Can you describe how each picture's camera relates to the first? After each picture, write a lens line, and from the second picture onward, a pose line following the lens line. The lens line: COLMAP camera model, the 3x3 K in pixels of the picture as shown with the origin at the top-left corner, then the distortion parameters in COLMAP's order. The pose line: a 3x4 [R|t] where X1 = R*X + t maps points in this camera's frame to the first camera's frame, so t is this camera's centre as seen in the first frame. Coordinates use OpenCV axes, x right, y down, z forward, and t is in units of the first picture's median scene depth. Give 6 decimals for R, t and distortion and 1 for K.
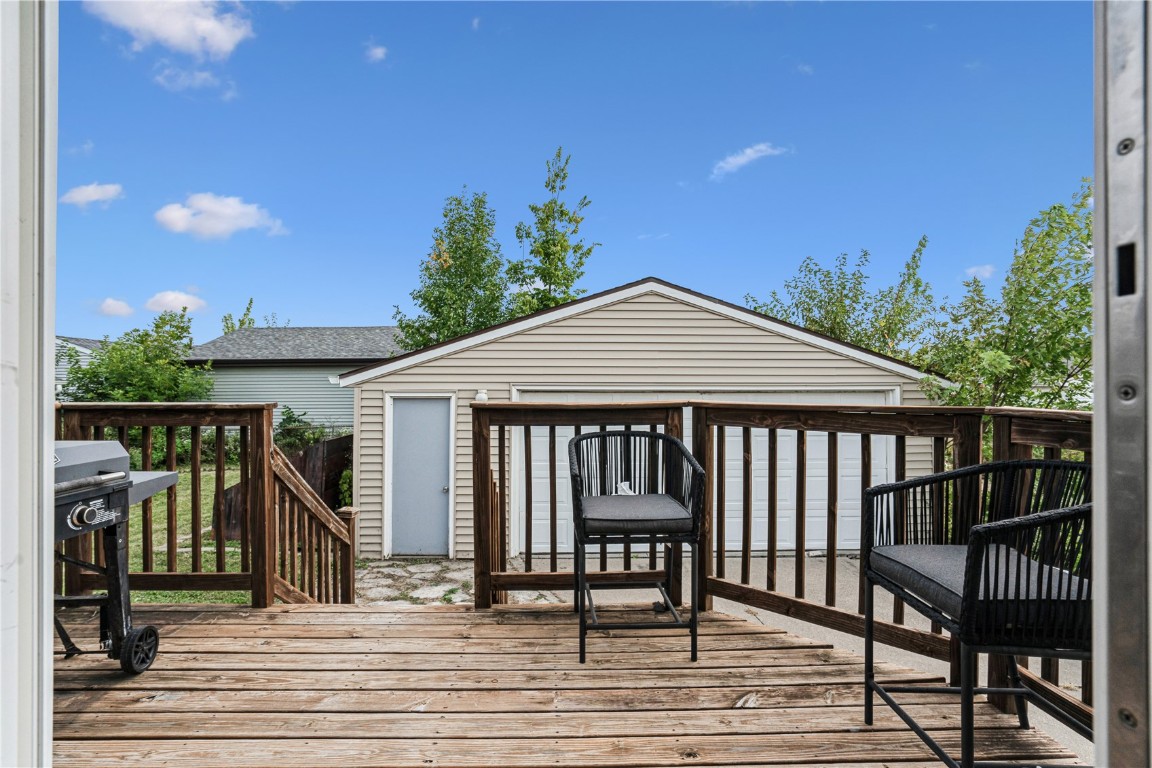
lens RADIAL K [[544.1, 0, 576.0], [0, 544.1, 384.0], [0, 0, 1]] dist [-0.034492, 0.001506]
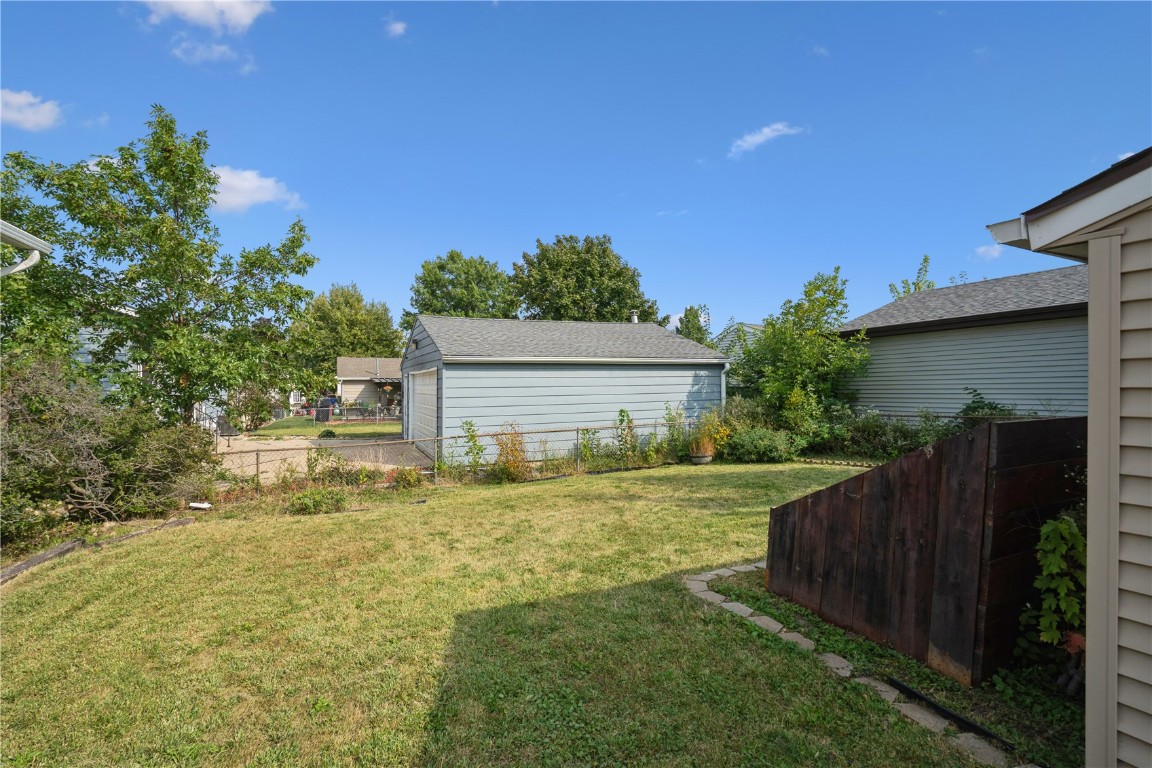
lens RADIAL K [[543.6, 0, 573.5], [0, 543.6, 394.6], [0, 0, 1]] dist [-0.024403, 0.000470]
pose [[0.393981, 0.010267, -0.919061, -0.115353], [0.013791, 0.999759, 0.017081, 0.036015], [0.919015, -0.019404, 0.393745, 0.283184]]
